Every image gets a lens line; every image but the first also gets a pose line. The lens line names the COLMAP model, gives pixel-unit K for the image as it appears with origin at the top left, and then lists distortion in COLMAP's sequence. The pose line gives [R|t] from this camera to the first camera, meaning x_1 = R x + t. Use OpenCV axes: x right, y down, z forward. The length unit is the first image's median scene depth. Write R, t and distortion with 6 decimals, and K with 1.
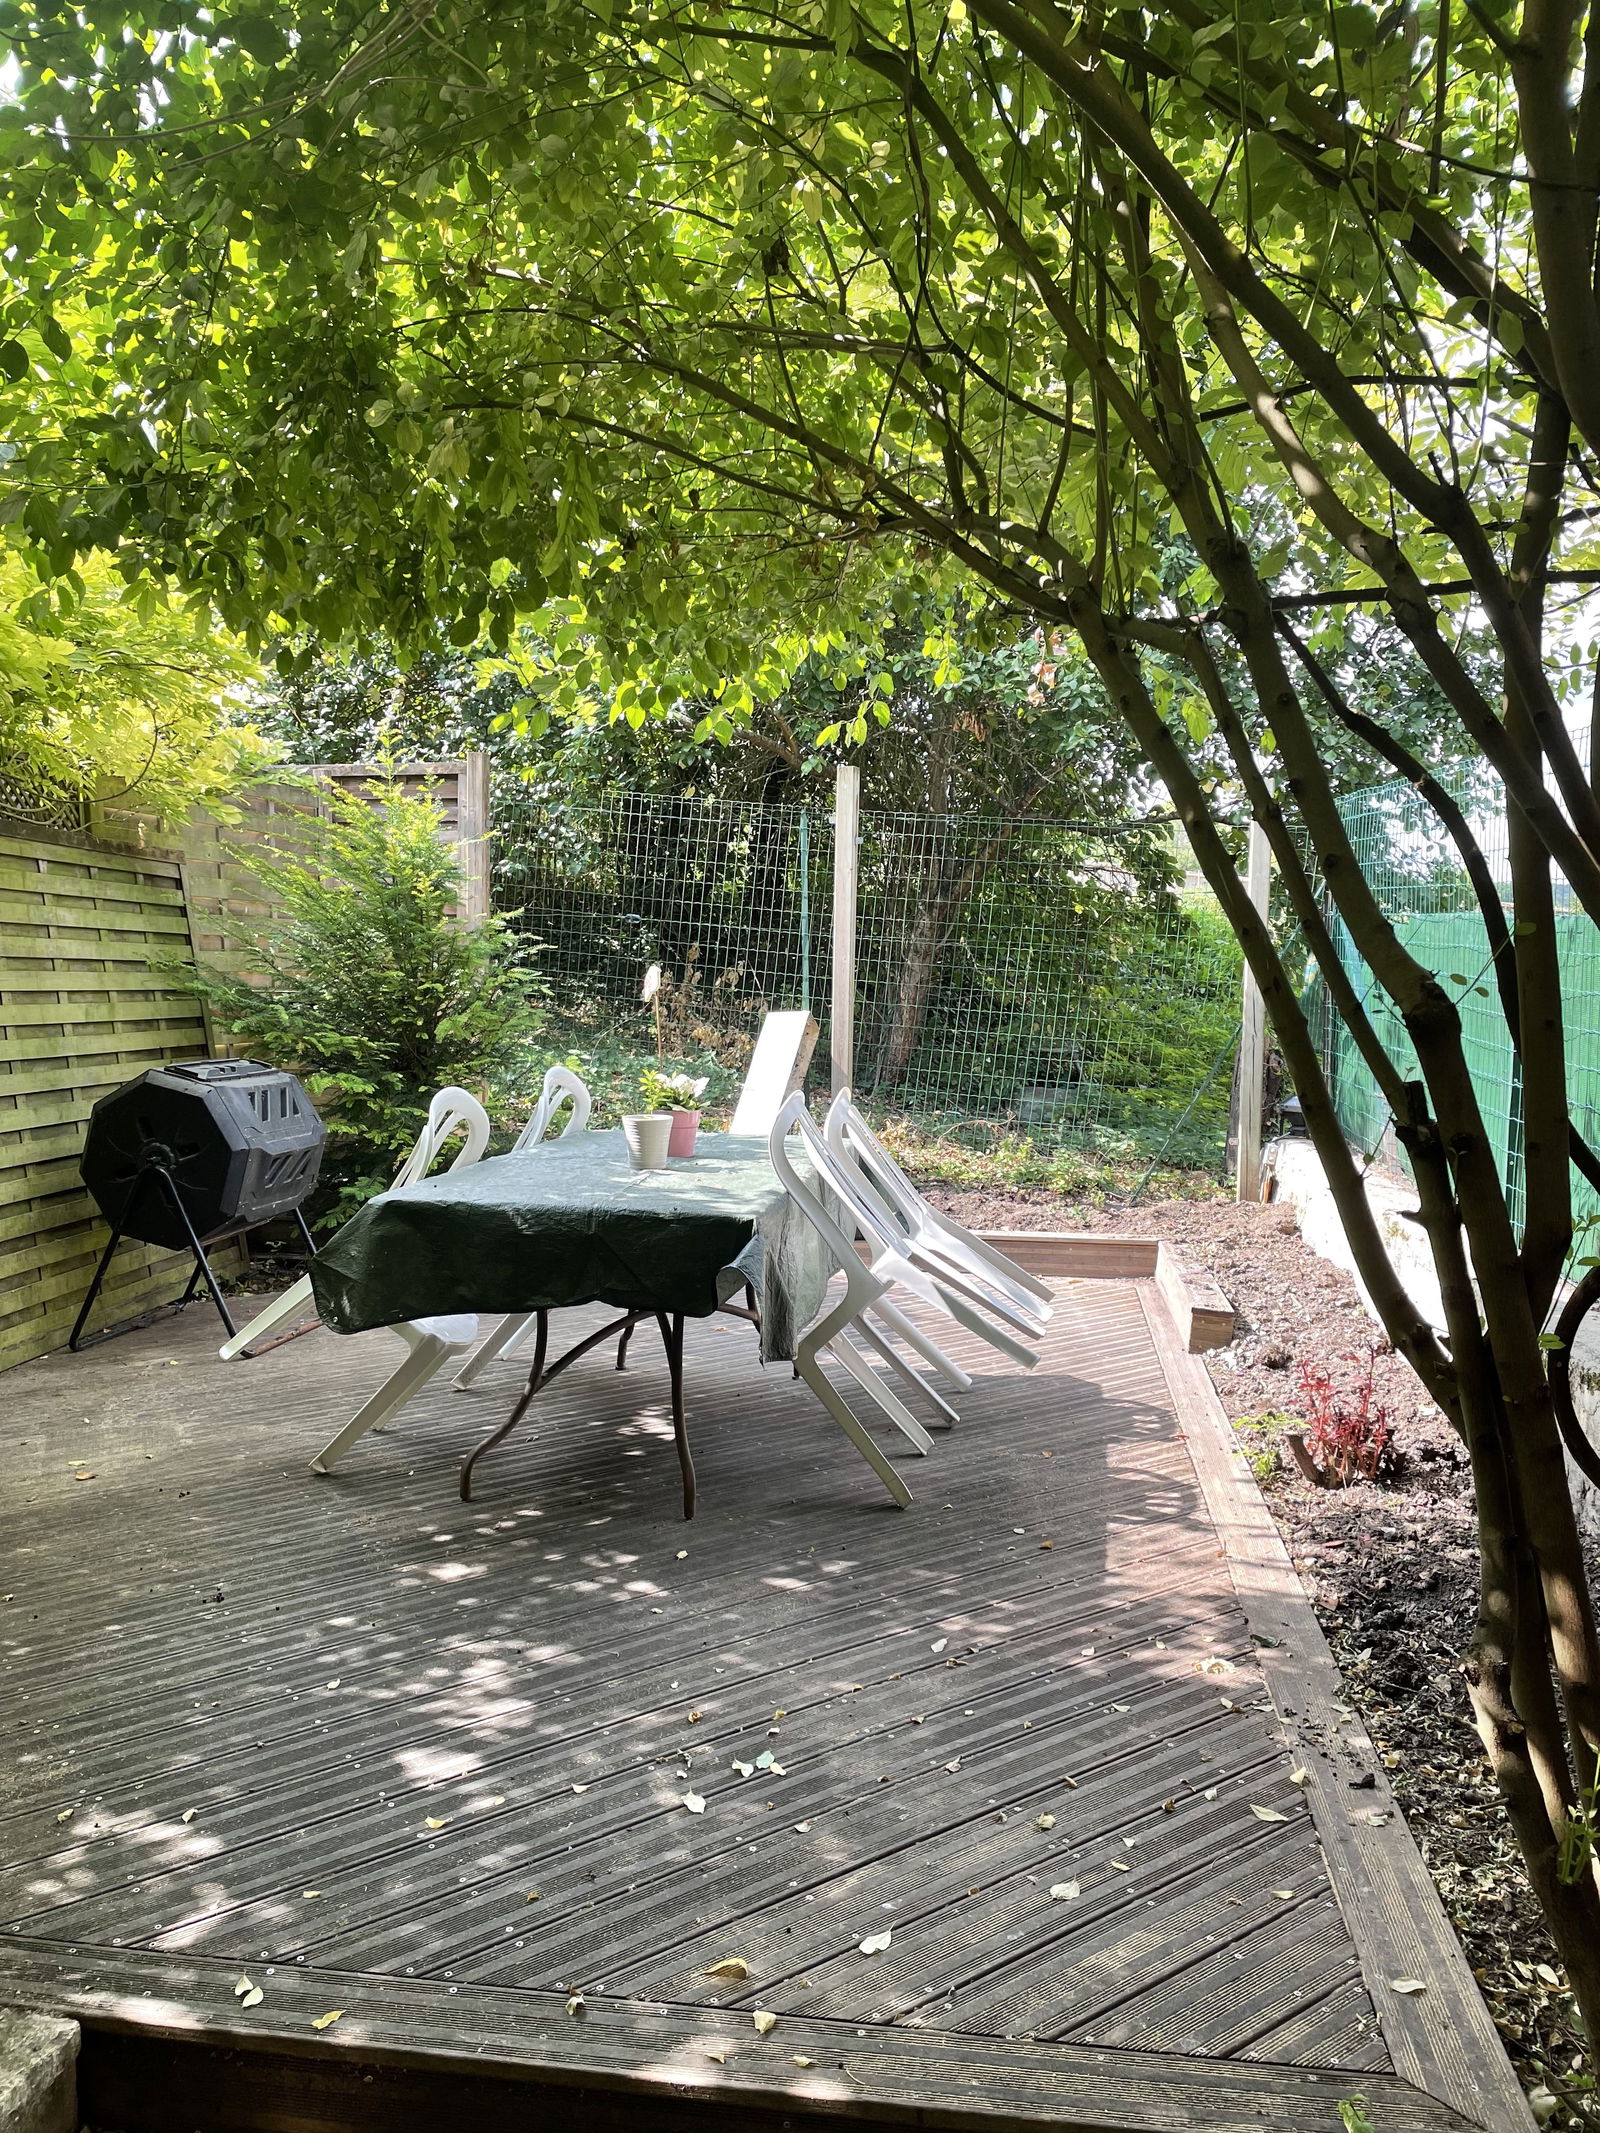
lens RADIAL K [[1609.5, 0, 799.3], [0, 1609.5, 1067.3], [0, 0, 1]] dist [0.004598, 0.000968]
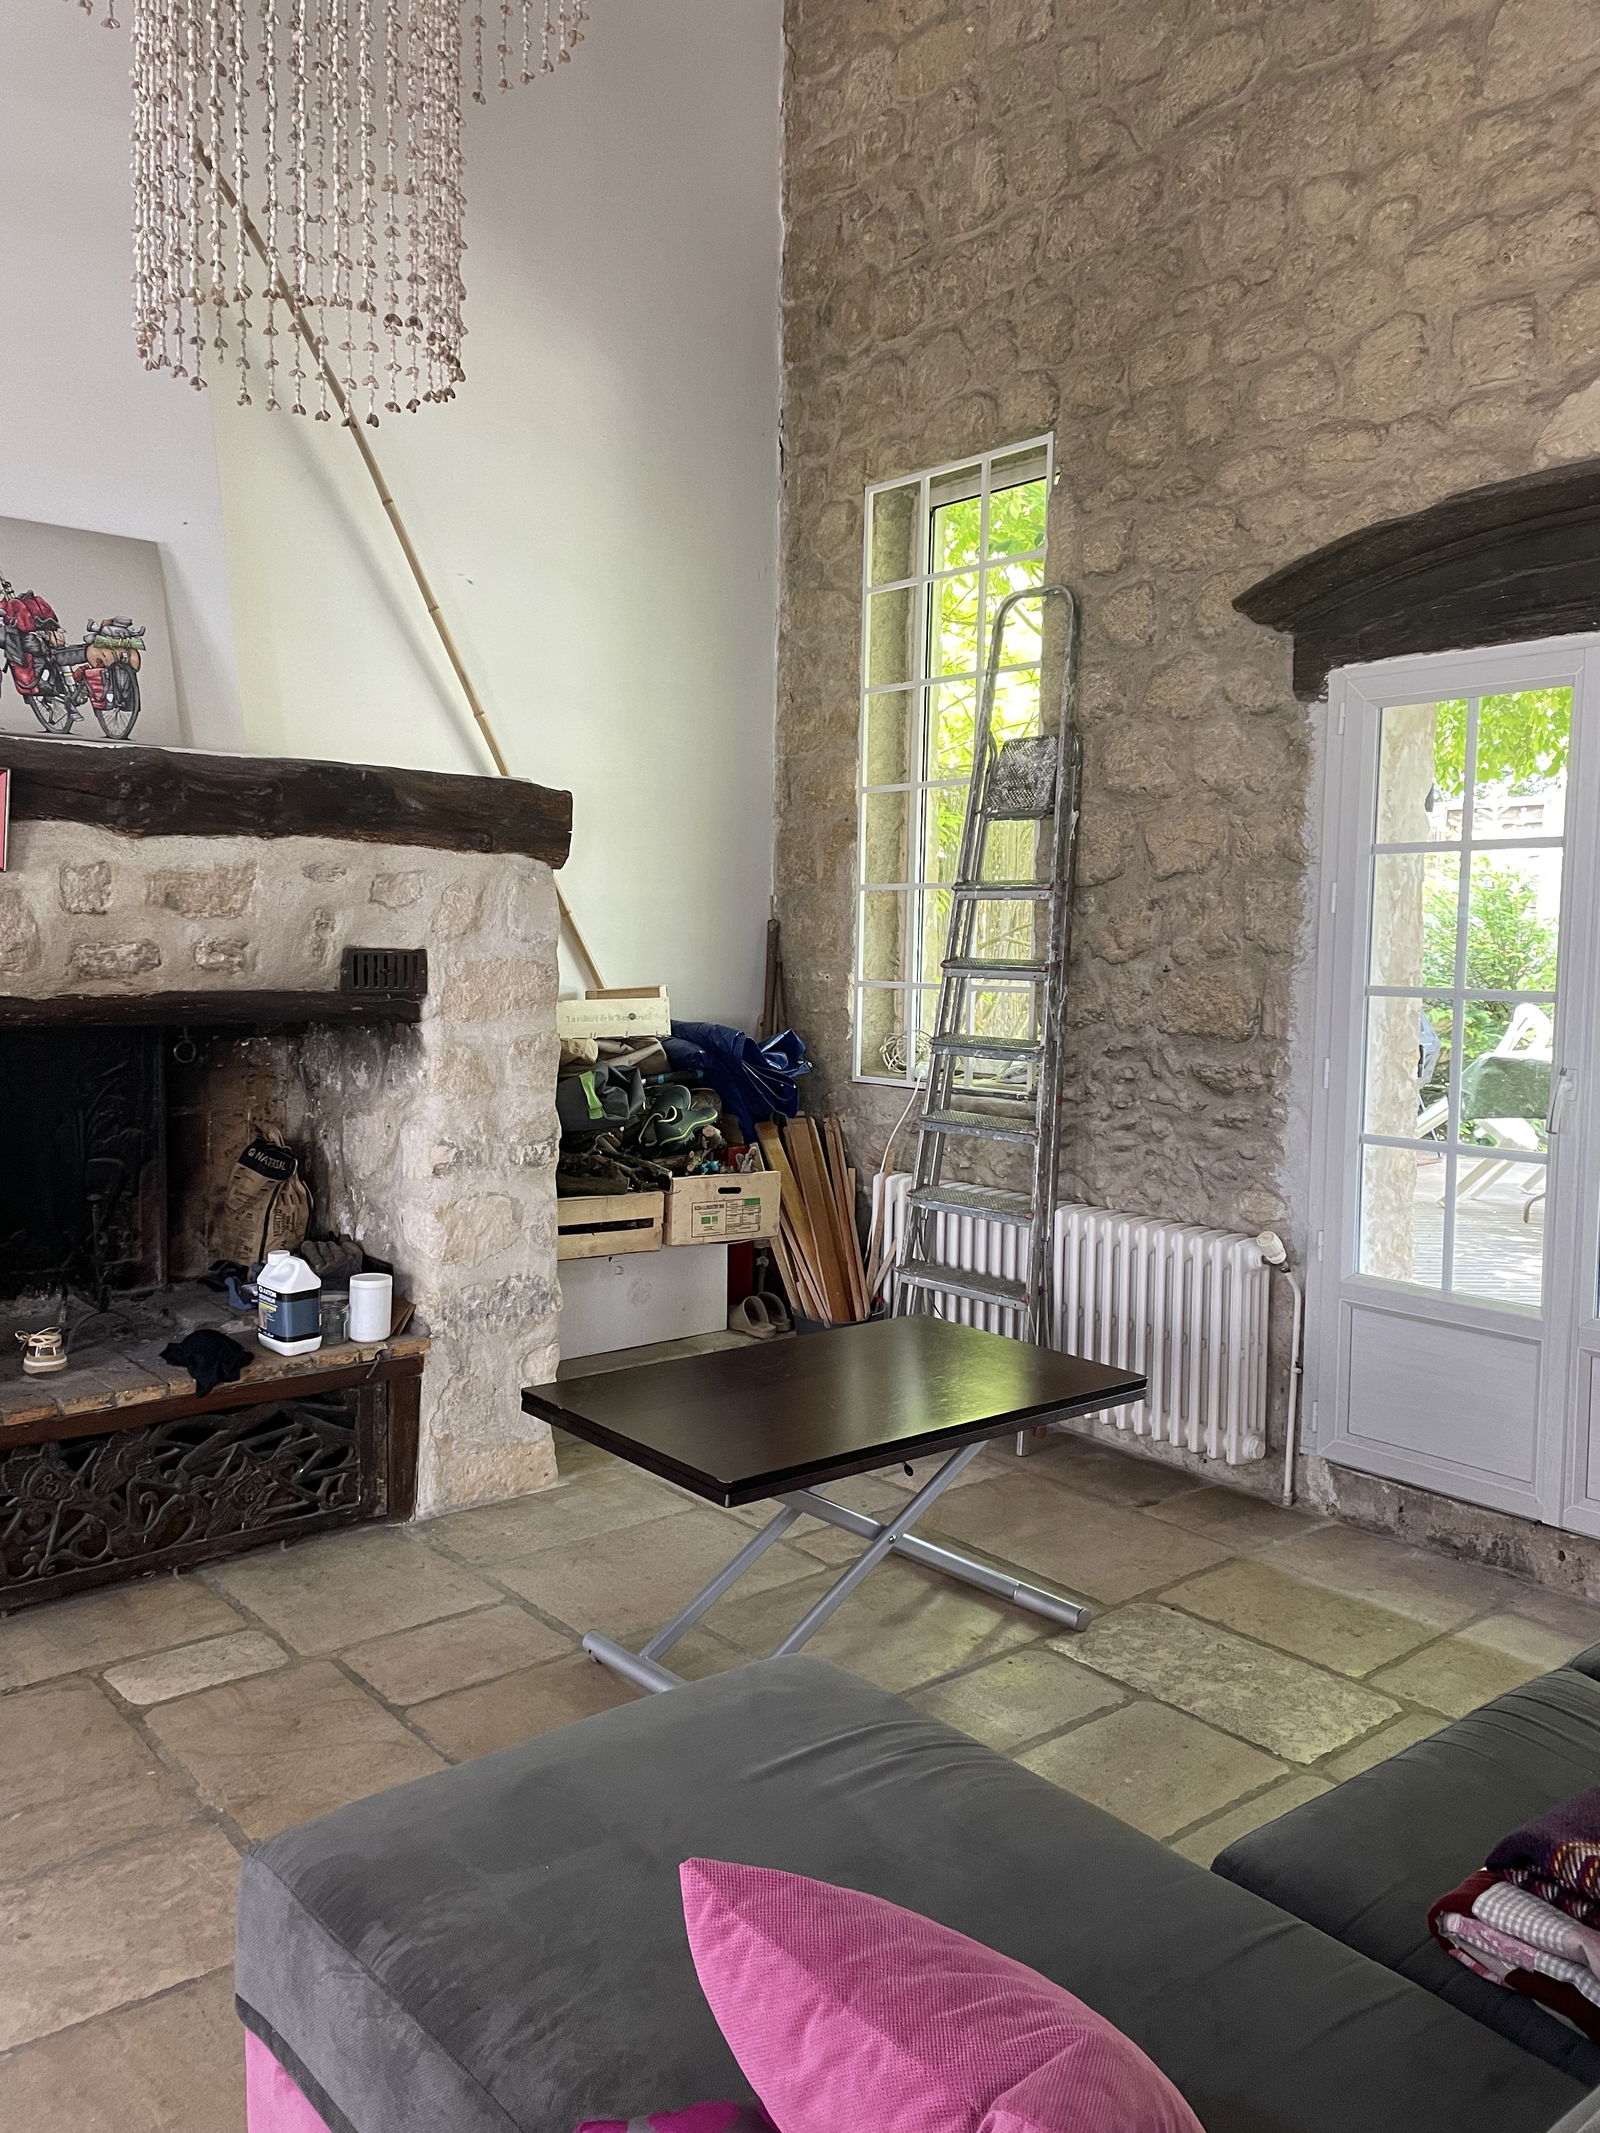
lens RADIAL K [[1609.5, 0, 798.1], [0, 1609.5, 1065.3], [0, 0, 1]] dist [0.004598, 0.000968]
pose [[0.804330, 0.055420, -0.591593, 0.133077], [-0.045776, 0.998461, 0.031298, 0.036988], [0.592418, 0.001907, 0.805629, -0.630327]]
